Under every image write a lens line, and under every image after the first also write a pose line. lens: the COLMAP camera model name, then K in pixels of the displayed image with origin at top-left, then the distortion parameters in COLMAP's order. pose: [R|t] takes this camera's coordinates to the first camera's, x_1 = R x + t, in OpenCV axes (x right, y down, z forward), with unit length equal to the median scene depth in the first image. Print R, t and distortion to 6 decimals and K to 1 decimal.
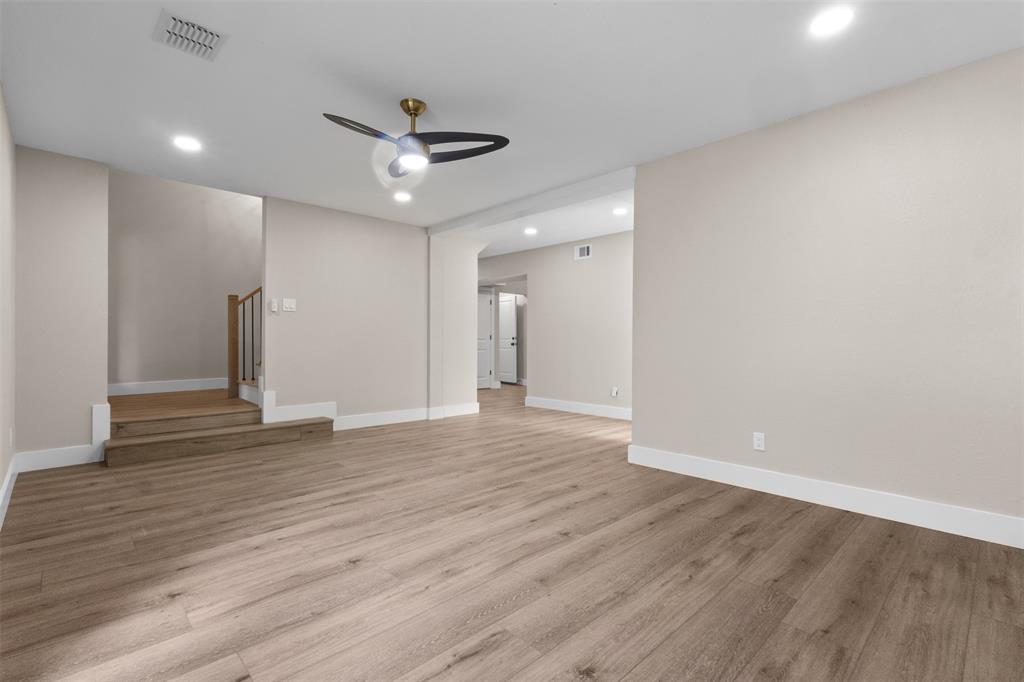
lens RADIAL K [[470.1, 0, 512.0], [0, 470.1, 341.0], [0, 0, 1]] dist [0.000141, 0.000412]
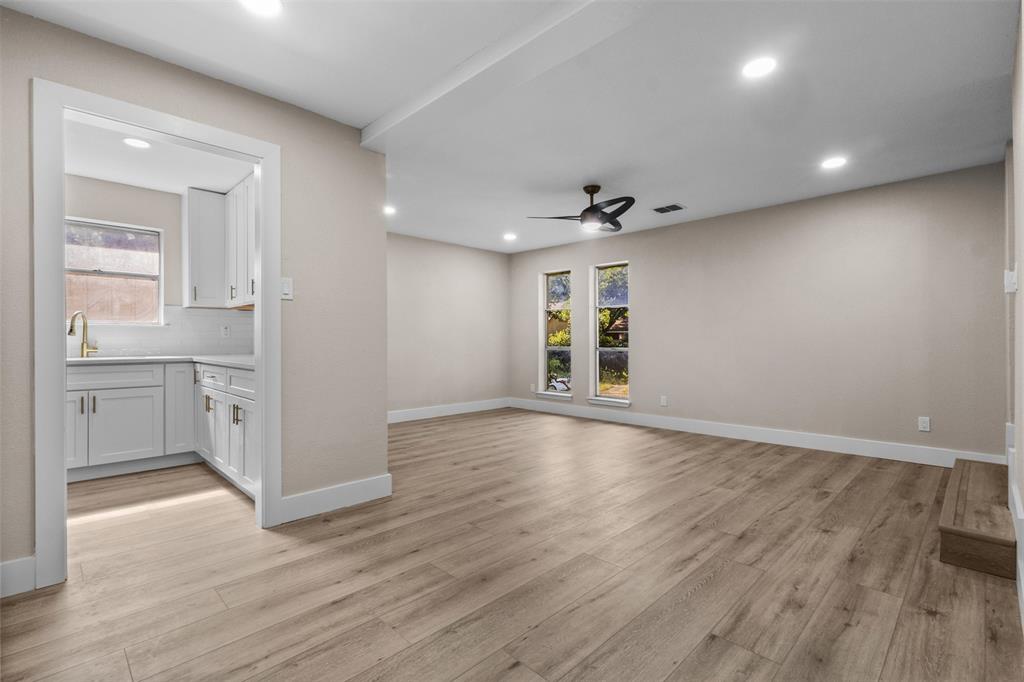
lens RADIAL K [[465.6, 0, 503.4], [0, 465.6, 340.0], [0, 0, 1]] dist [-0.000395, 0.000199]
pose [[-0.999999, -0.000901, 0.000823, 0.069222], [-0.000903, 0.999998, -0.002034, -0.017837], [-0.000821, -0.002035, -0.999998, 2.528564]]
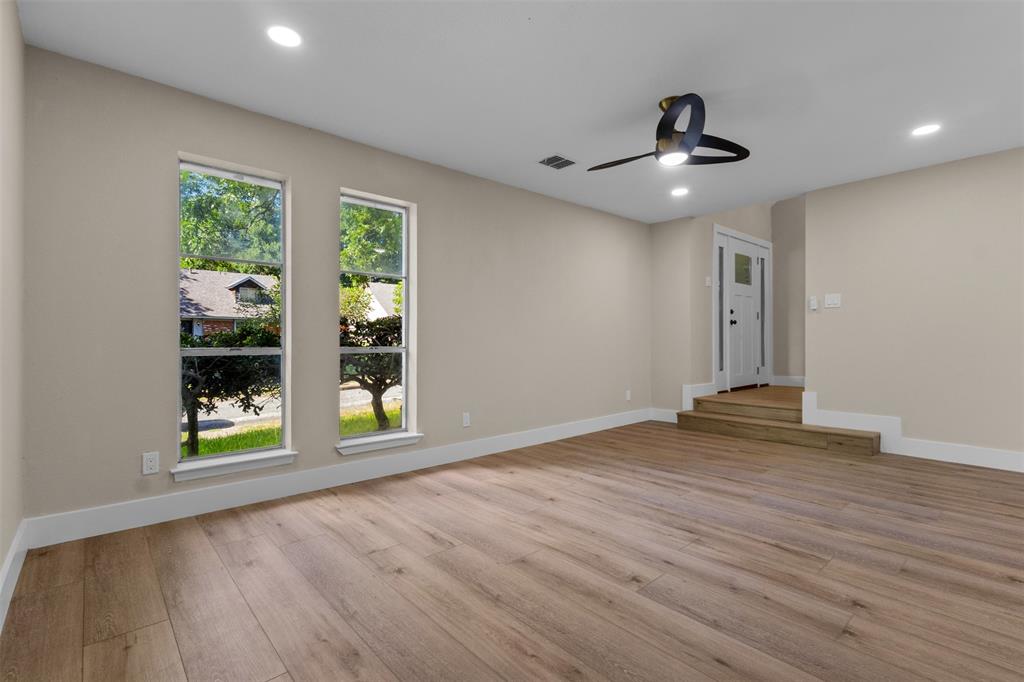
lens RADIAL K [[475.1, 0, 510.8], [0, 475.1, 334.8], [0, 0, 1]] dist [-0.001680, 0.001471]
pose [[-0.042698, -0.014606, -0.998981, 0.818496], [0.001946, 0.999890, -0.014703, 0.004060], [0.999086, -0.002572, -0.042665, 0.718432]]
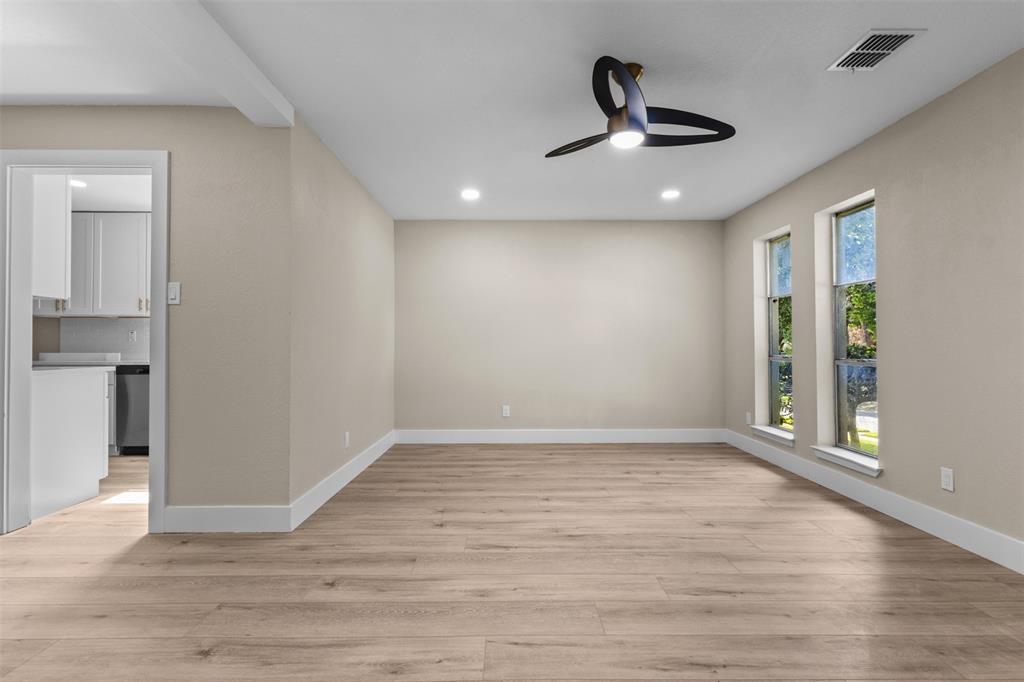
lens RADIAL K [[475.1, 0, 510.8], [0, 475.1, 334.8], [0, 0, 1]] dist [-0.001680, 0.001471]
pose [[-0.722926, 0.013747, 0.690788, -0.651566], [-0.001102, 0.999778, -0.021049, -0.021562], [-0.690924, -0.015978, -0.722751, 1.784645]]
